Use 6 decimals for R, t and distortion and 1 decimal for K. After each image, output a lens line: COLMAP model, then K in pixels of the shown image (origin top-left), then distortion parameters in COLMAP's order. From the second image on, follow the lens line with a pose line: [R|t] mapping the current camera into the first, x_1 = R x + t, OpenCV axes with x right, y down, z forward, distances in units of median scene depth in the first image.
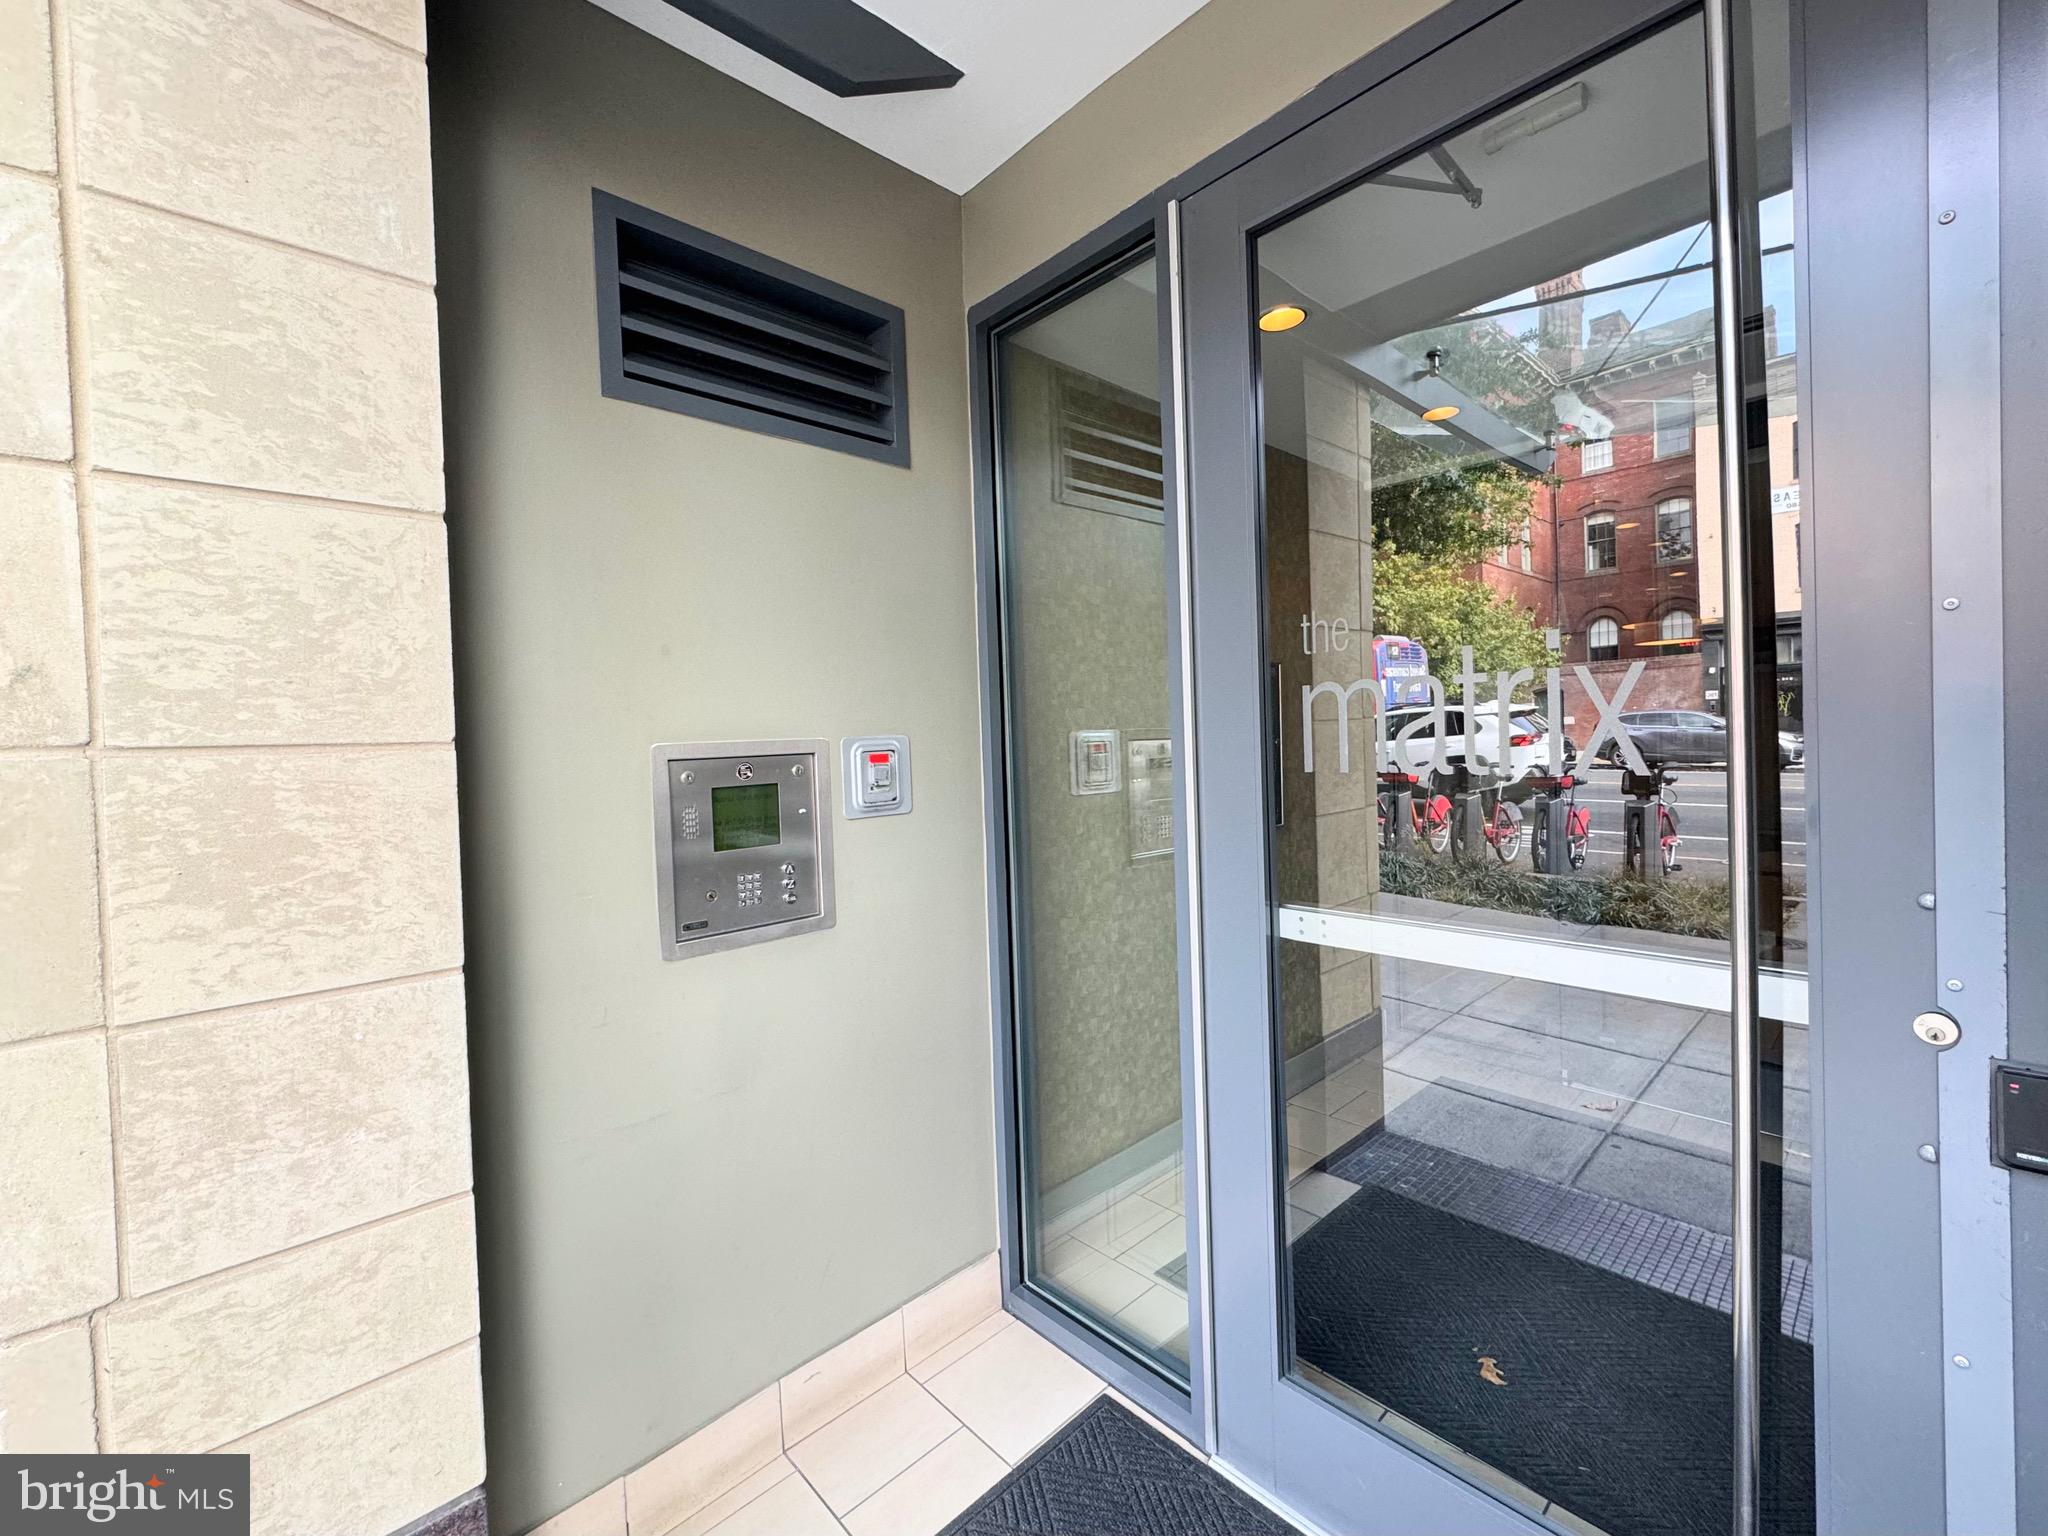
lens RADIAL K [[809.3, 0, 1056.4], [0, 809.3, 745.3], [0, 0, 1]] dist [-0.005958, 0.000532]
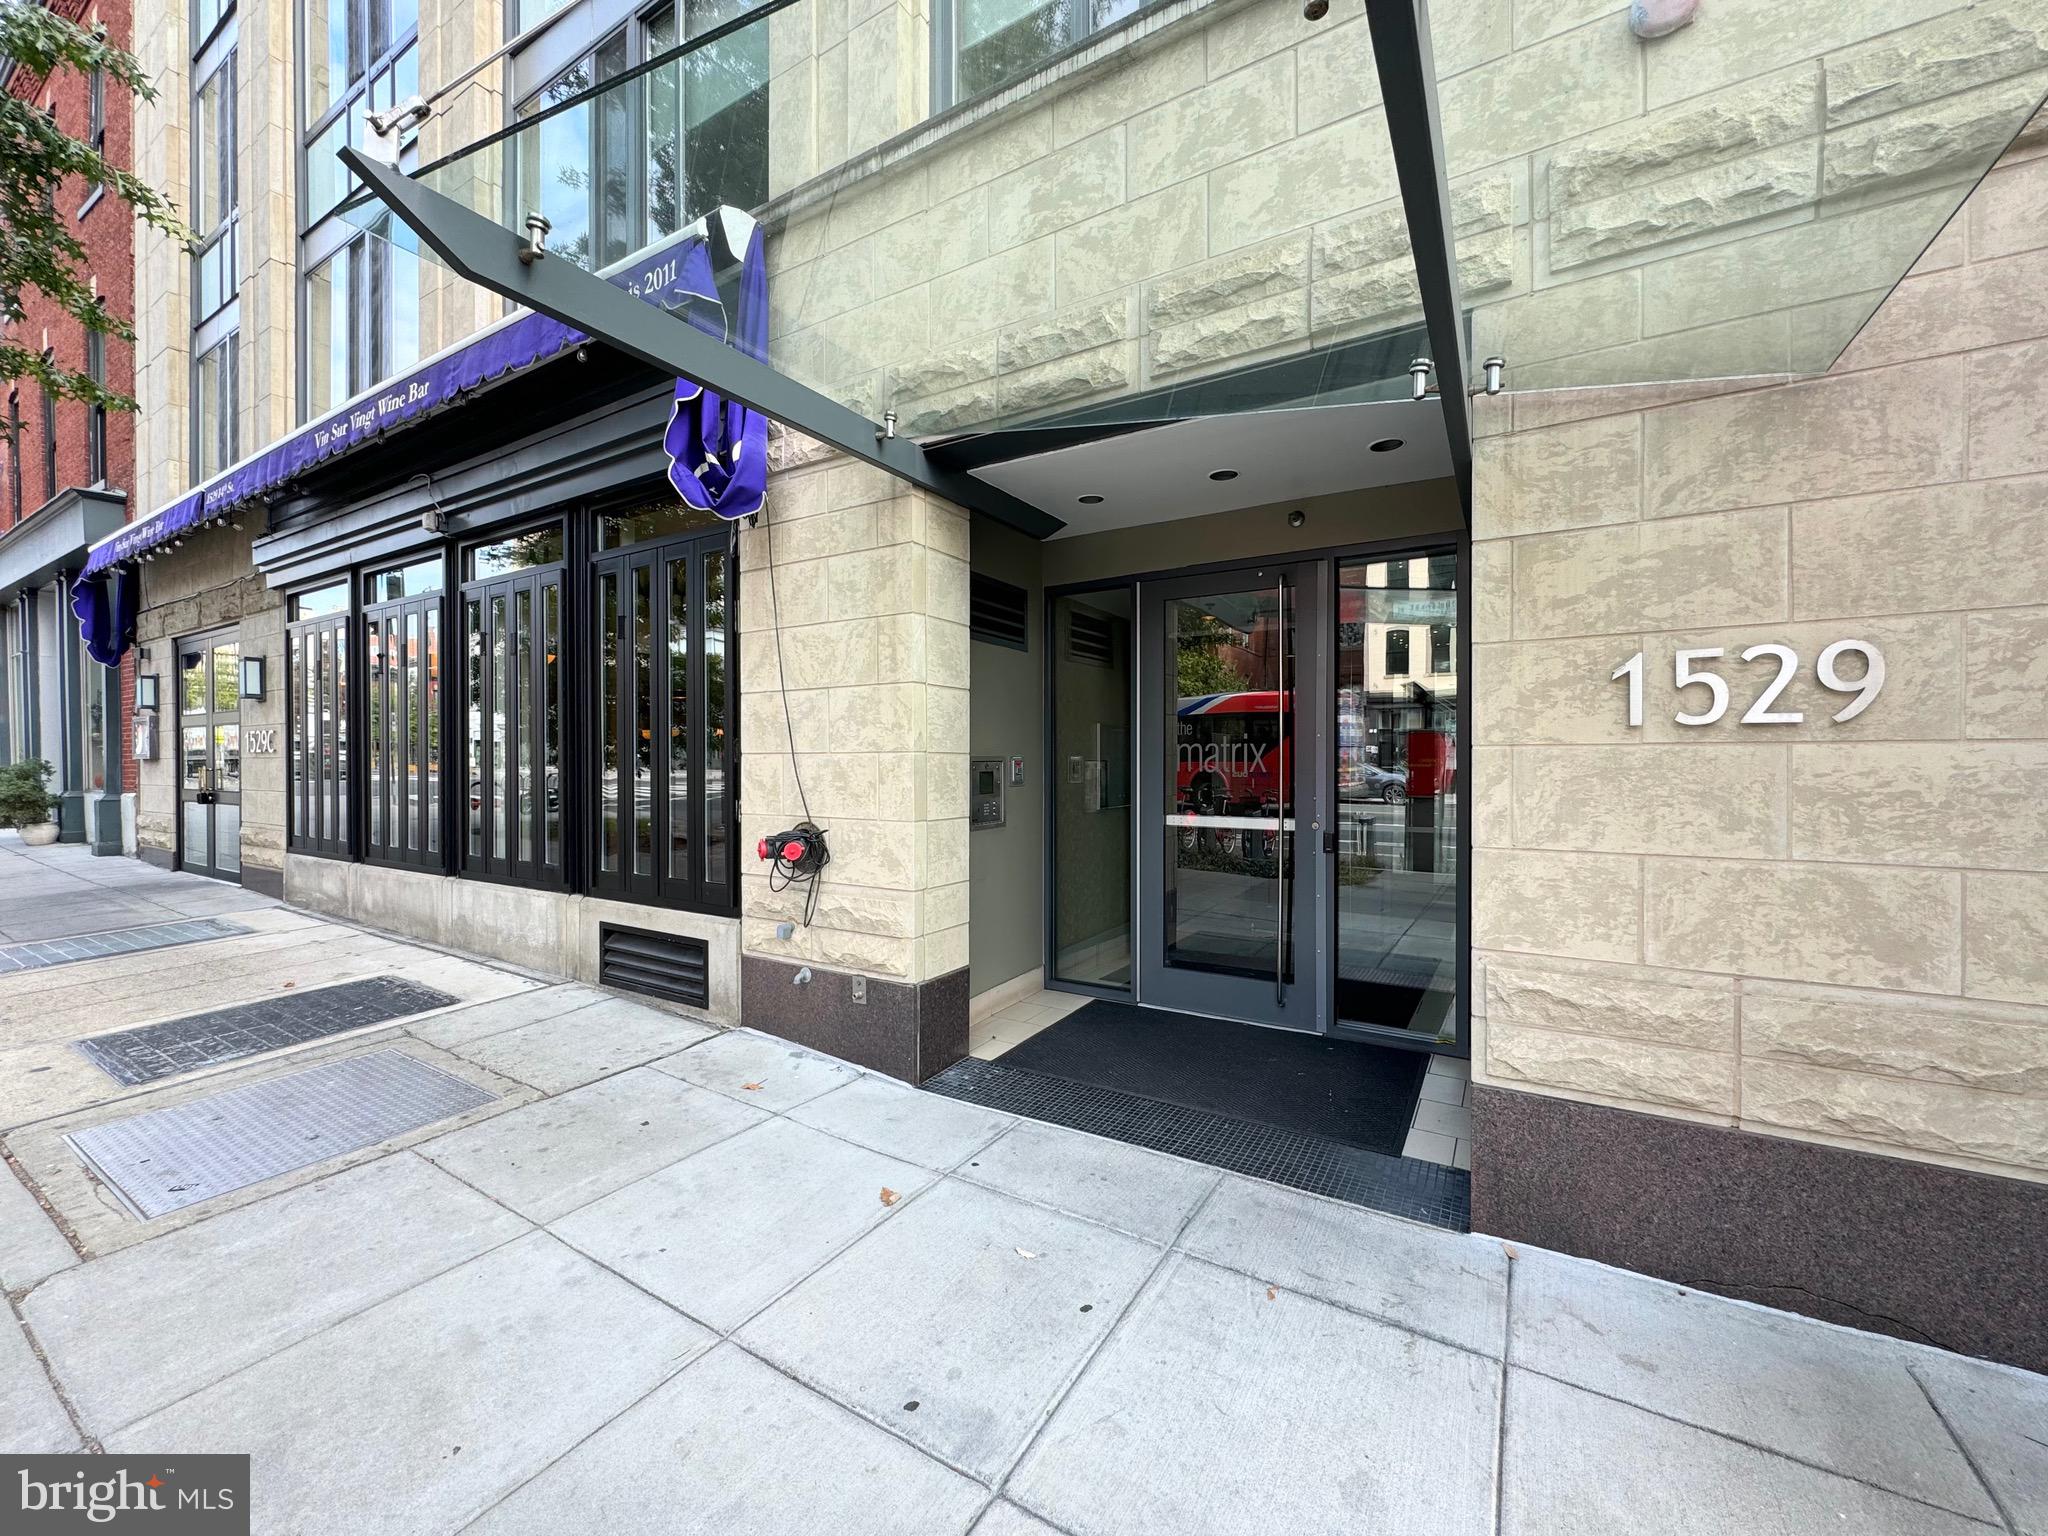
lens RADIAL K [[809.3, 0, 1029.8], [0, 809.3, 764.6], [0, 0, 1]] dist [-0.005958, 0.000532]
pose [[0.964337, 0.031125, 0.262842, -0.909003], [-0.029161, 0.999510, -0.011373, 0.050814], [-0.263067, 0.003303, 0.964772, -1.606314]]
